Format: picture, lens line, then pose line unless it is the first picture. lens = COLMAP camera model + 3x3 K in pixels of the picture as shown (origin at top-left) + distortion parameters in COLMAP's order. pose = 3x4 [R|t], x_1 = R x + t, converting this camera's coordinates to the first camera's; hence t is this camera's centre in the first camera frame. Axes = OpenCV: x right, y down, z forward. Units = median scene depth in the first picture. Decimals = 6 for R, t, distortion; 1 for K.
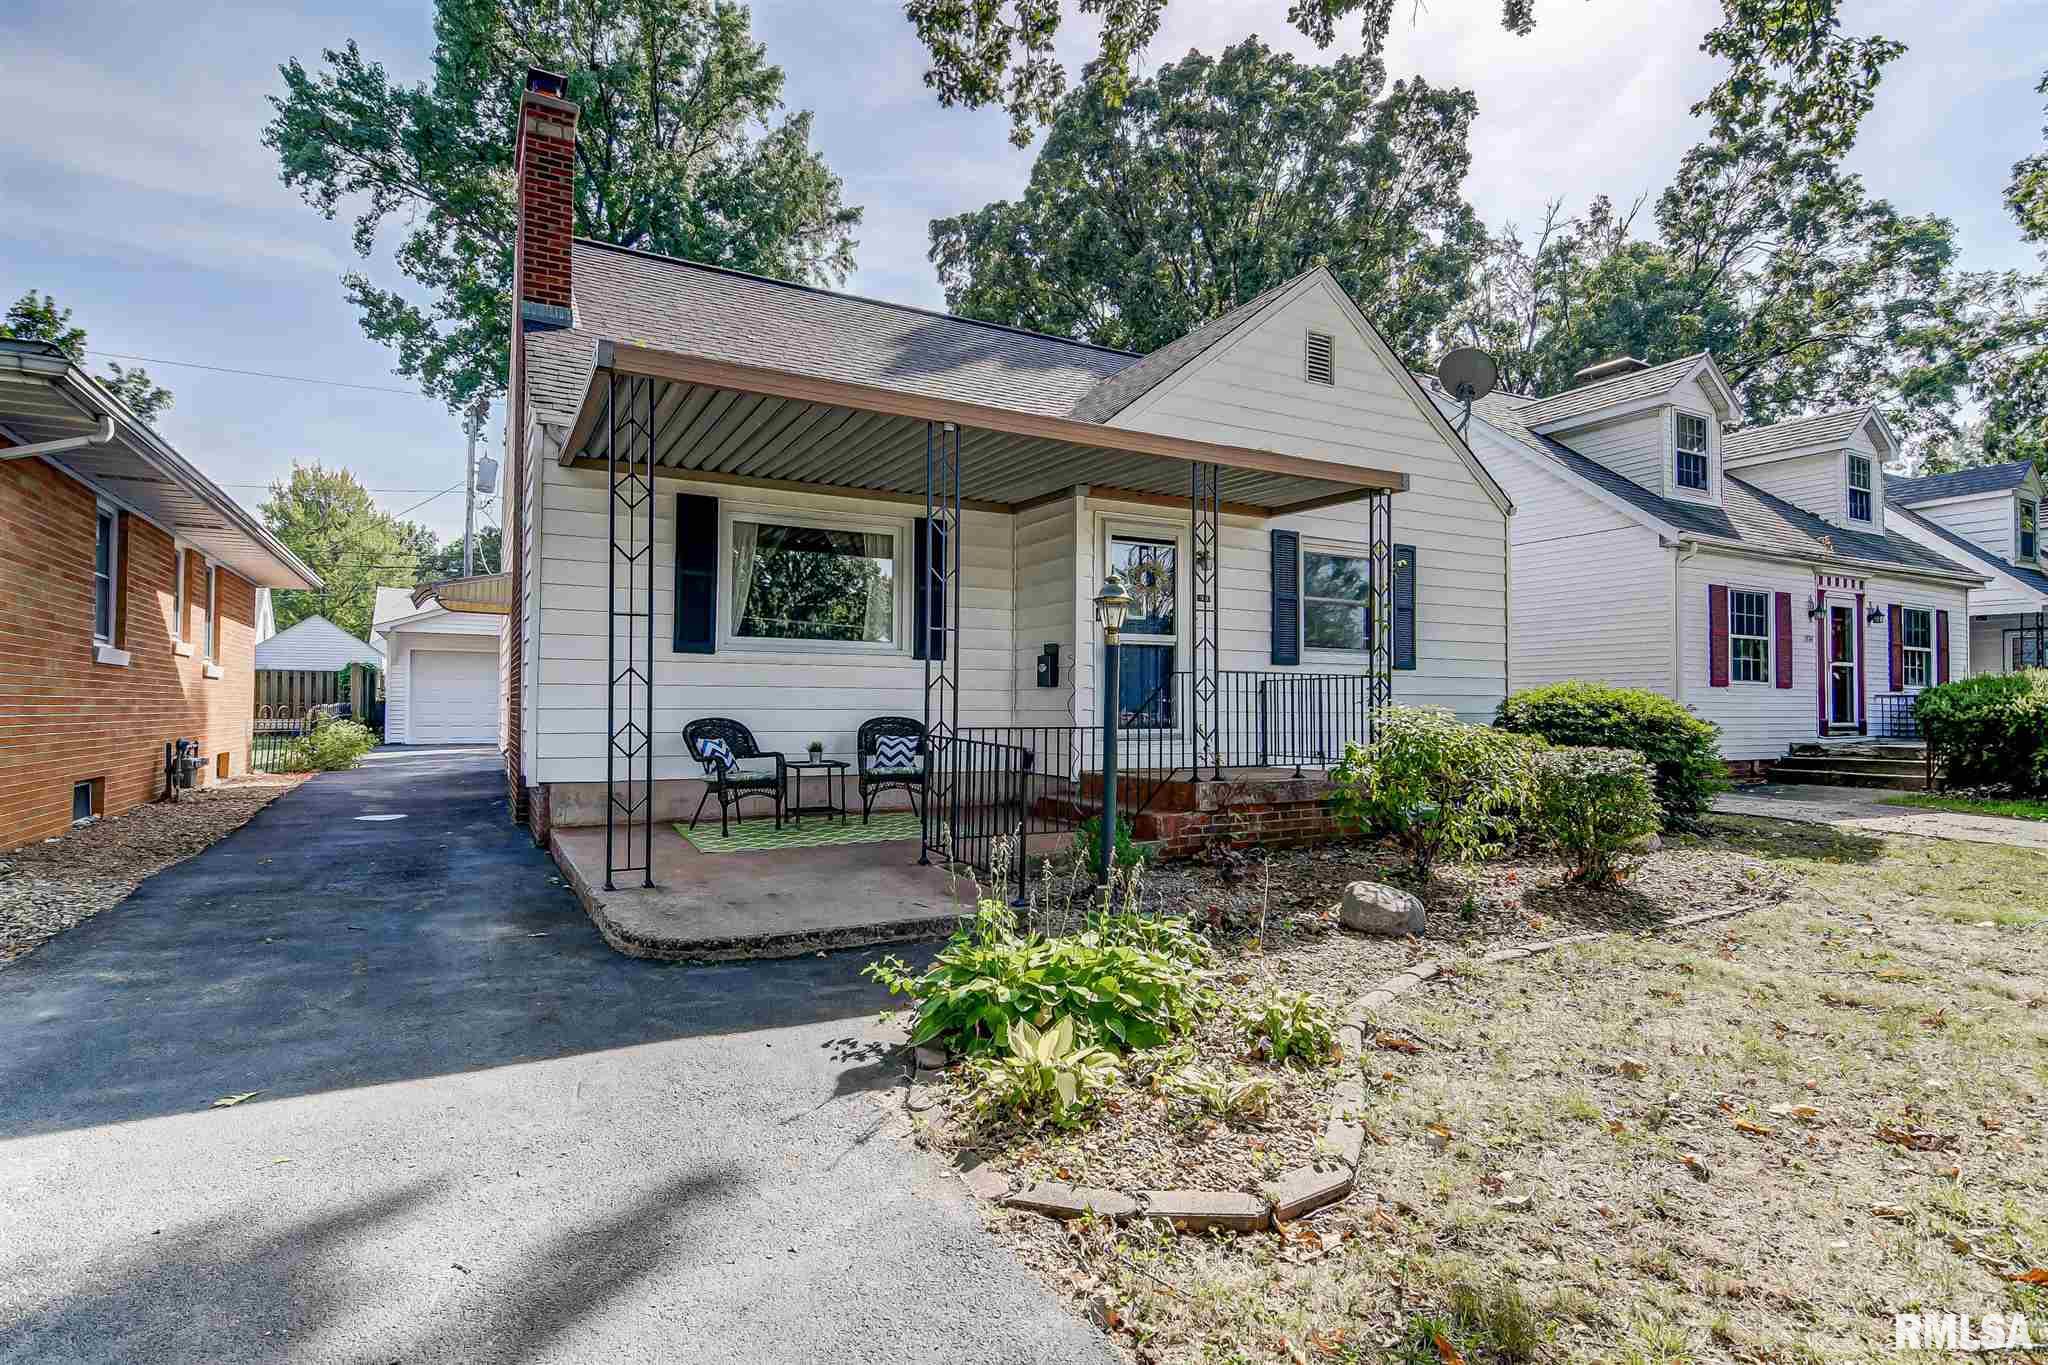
lens RADIAL K [[1022.4, 0, 1024.0], [0, 1022.4, 682.5], [0, 0, 1]] dist [0.003832, 0.000617]
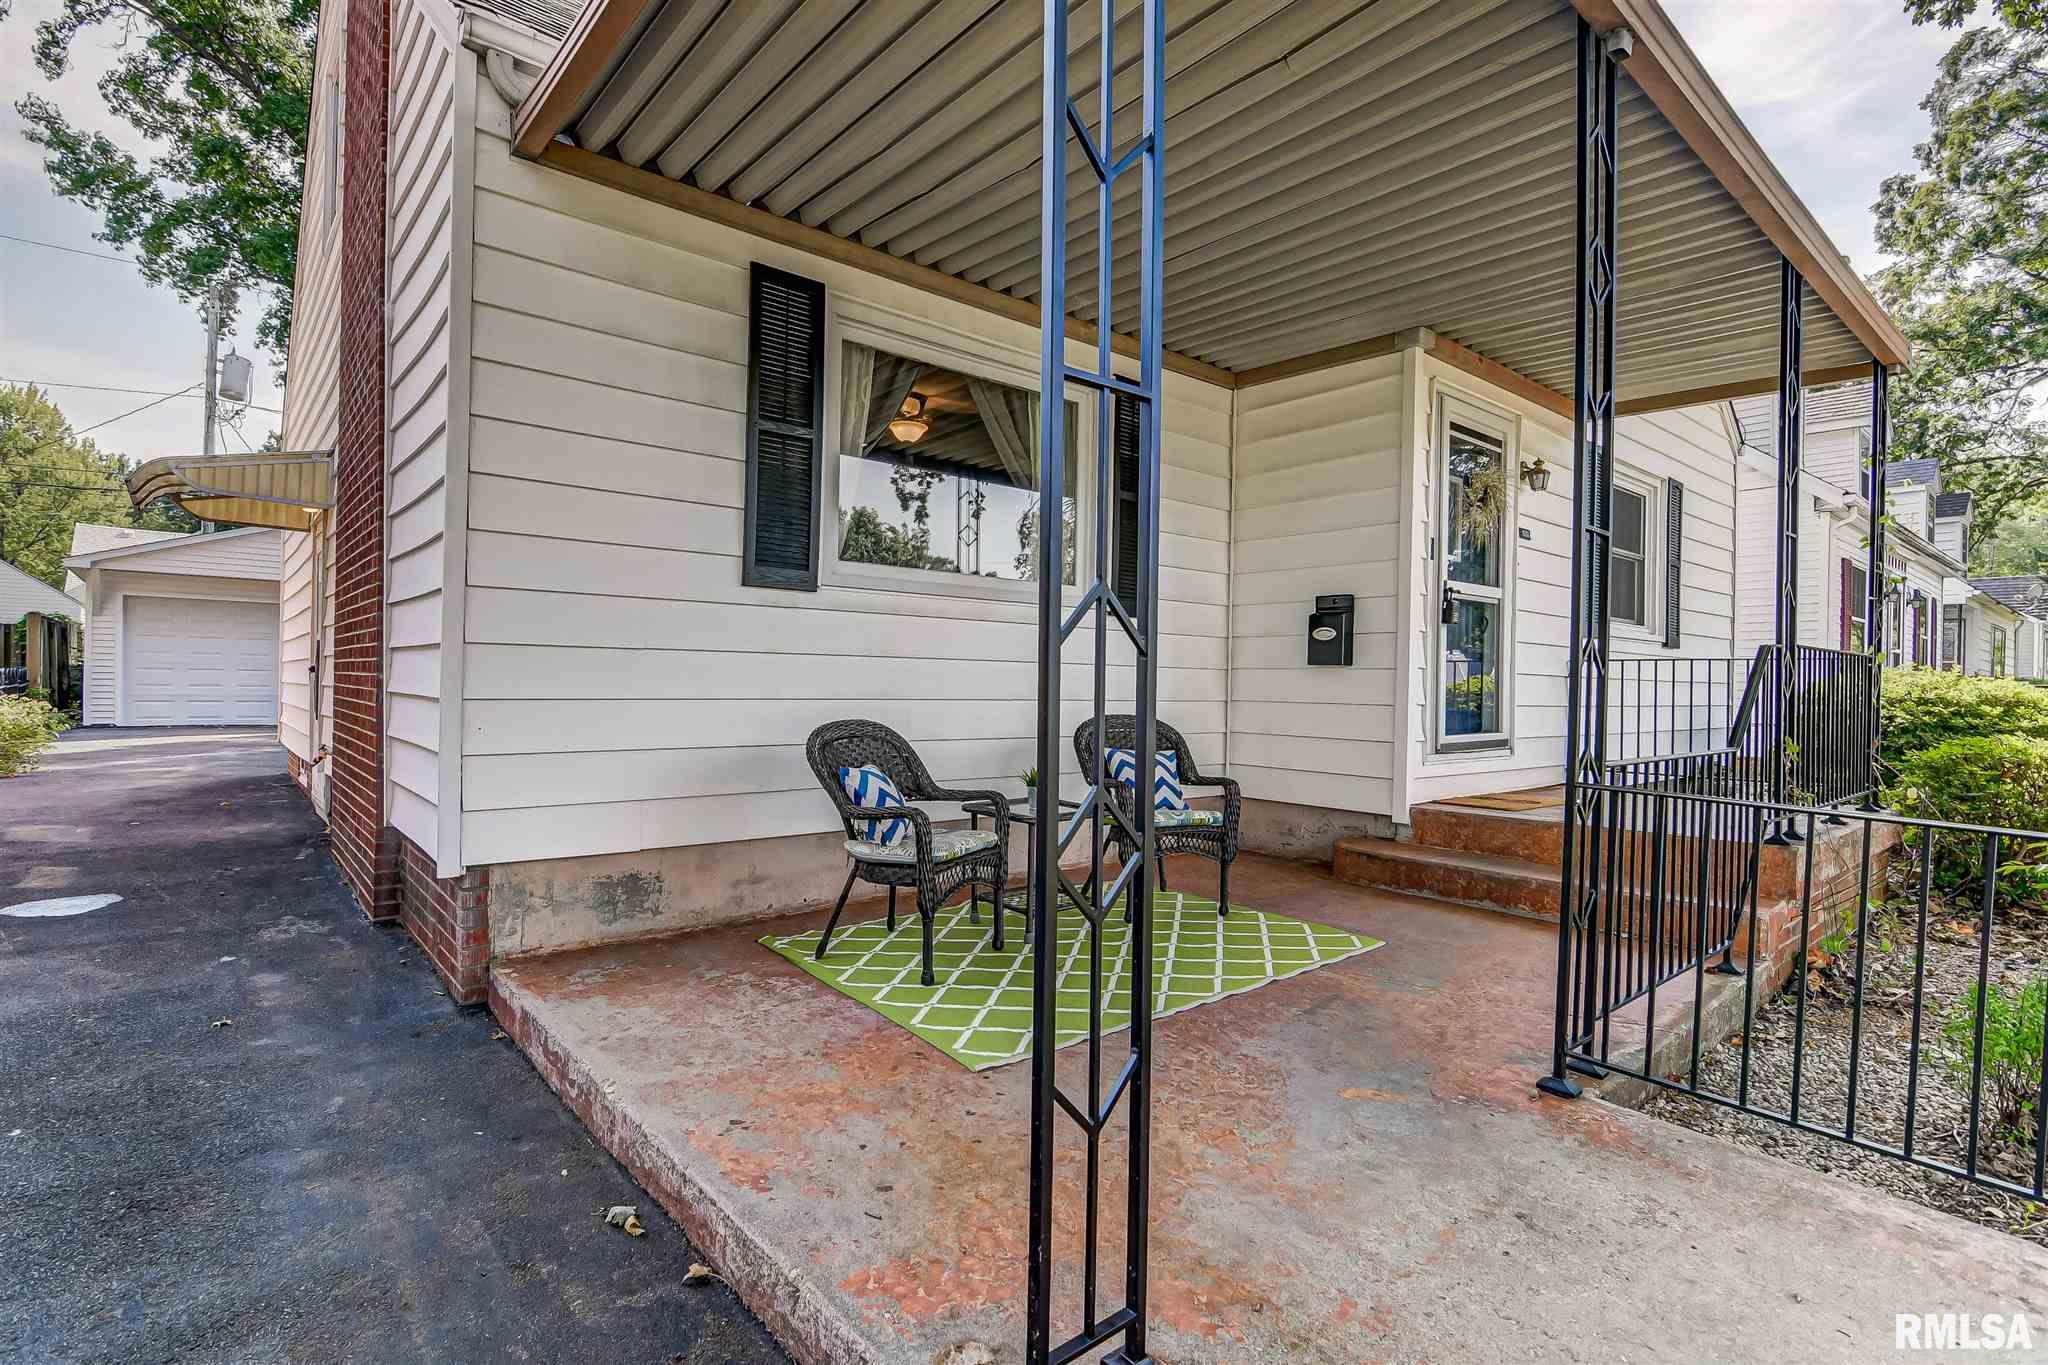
lens RADIAL K [[977.4, 0, 1015.4], [0, 977.4, 682.0], [0, 0, 1]] dist [-0.002527, -0.001094]
pose [[0.979637, 0.011394, 0.200452, -0.082396], [-0.016854, 0.999531, 0.025555, 0.000782], [-0.200067, -0.028413, 0.979370, 0.136469]]
